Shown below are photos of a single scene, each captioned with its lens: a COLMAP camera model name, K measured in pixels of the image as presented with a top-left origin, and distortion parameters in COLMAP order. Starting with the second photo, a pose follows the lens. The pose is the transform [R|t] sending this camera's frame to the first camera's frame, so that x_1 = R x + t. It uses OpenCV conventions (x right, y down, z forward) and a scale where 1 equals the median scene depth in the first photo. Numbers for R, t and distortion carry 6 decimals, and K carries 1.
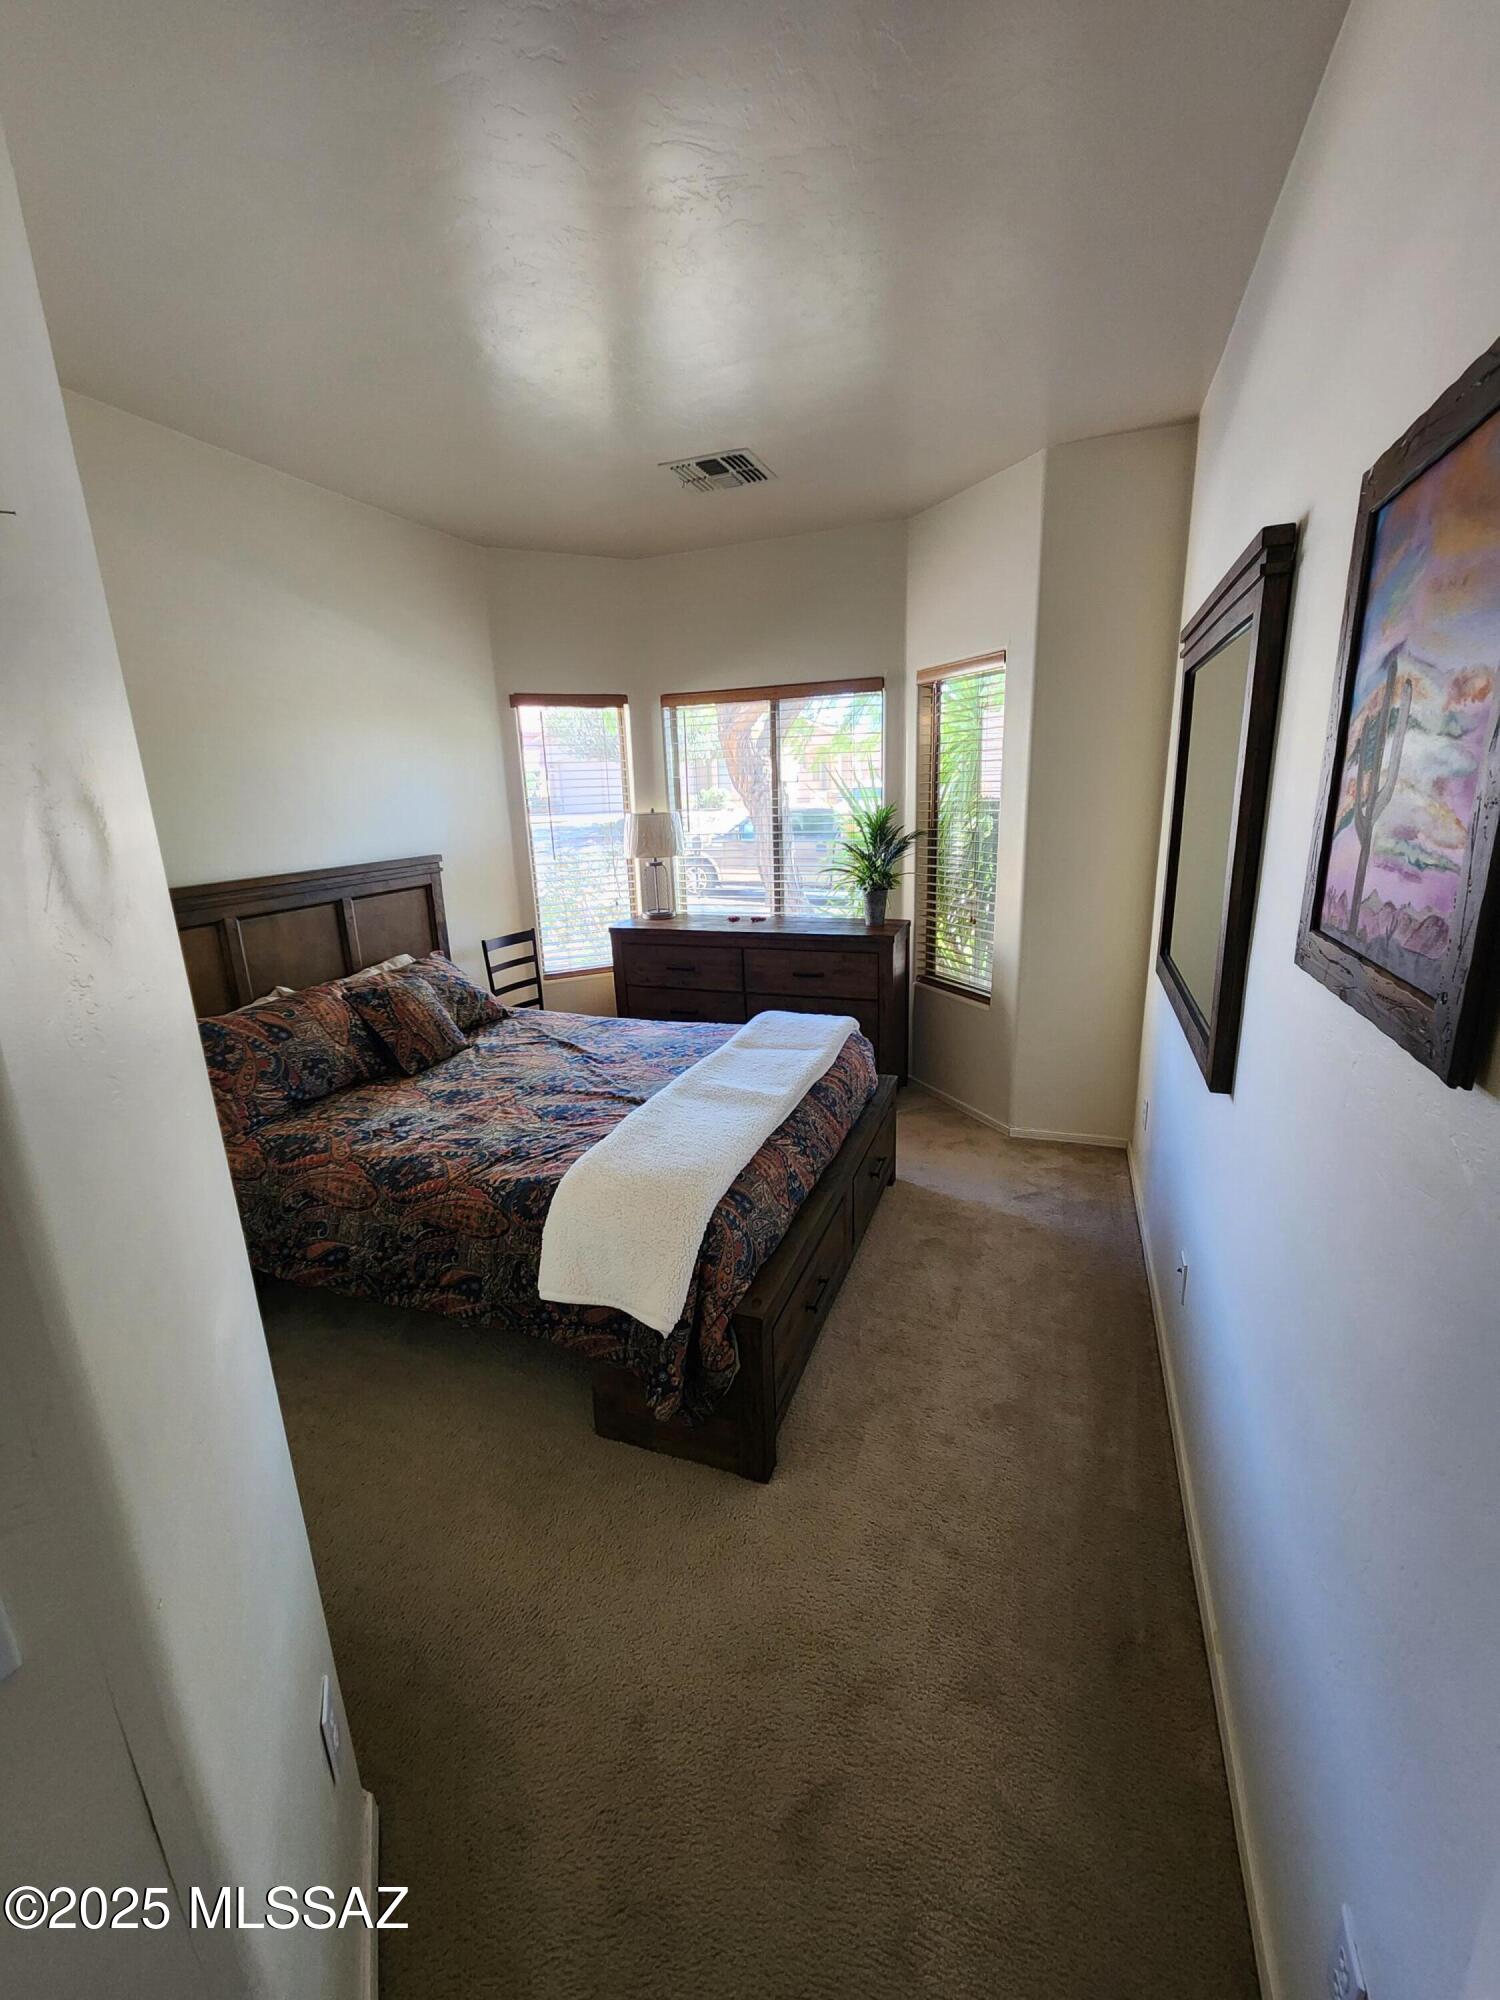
lens RADIAL K [[818.8, 0, 748.8], [0, 818.8, 1007.1], [0, 0, 1]] dist [0.002254, -0.001322]
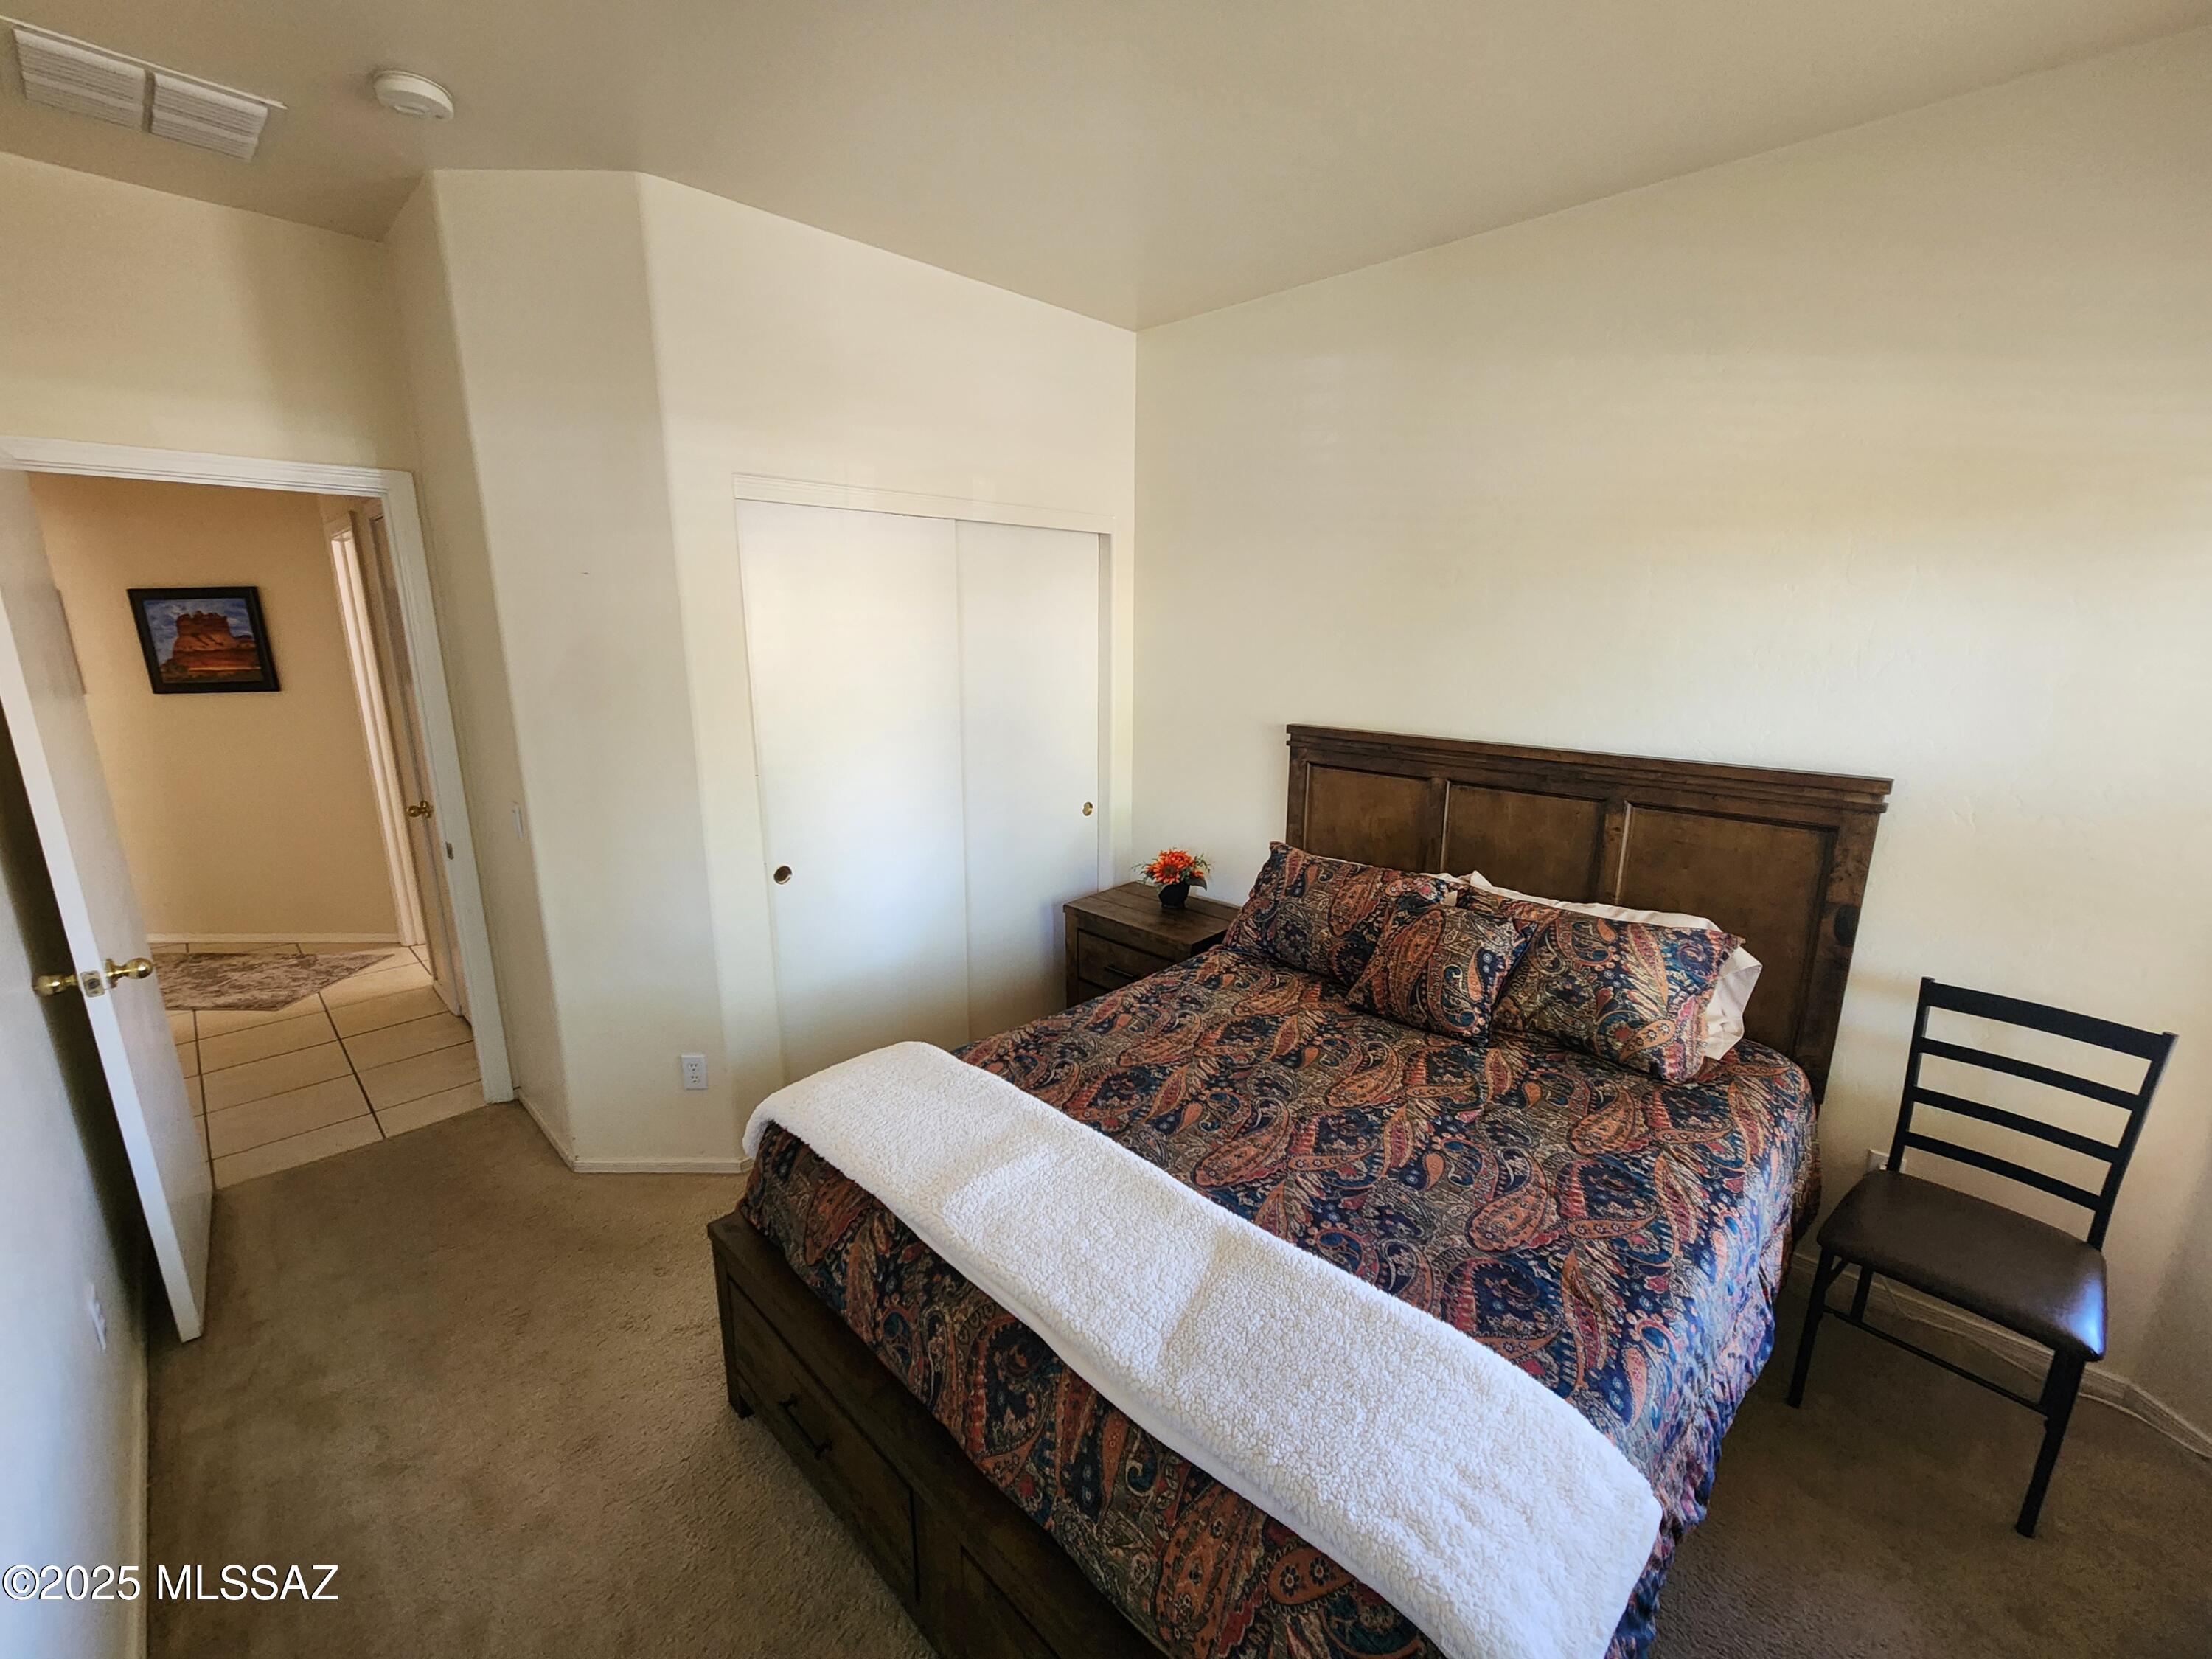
lens RADIAL K [[905.5, 0, 1105.0], [0, 905.5, 826.2], [0, 0, 1]] dist [0.002254, -0.001322]
pose [[-0.429671, 0.219120, -0.875996, 0.415938], [-0.226537, 0.912929, 0.339473, -0.321906], [0.874107, 0.344308, -0.342620, 1.056447]]
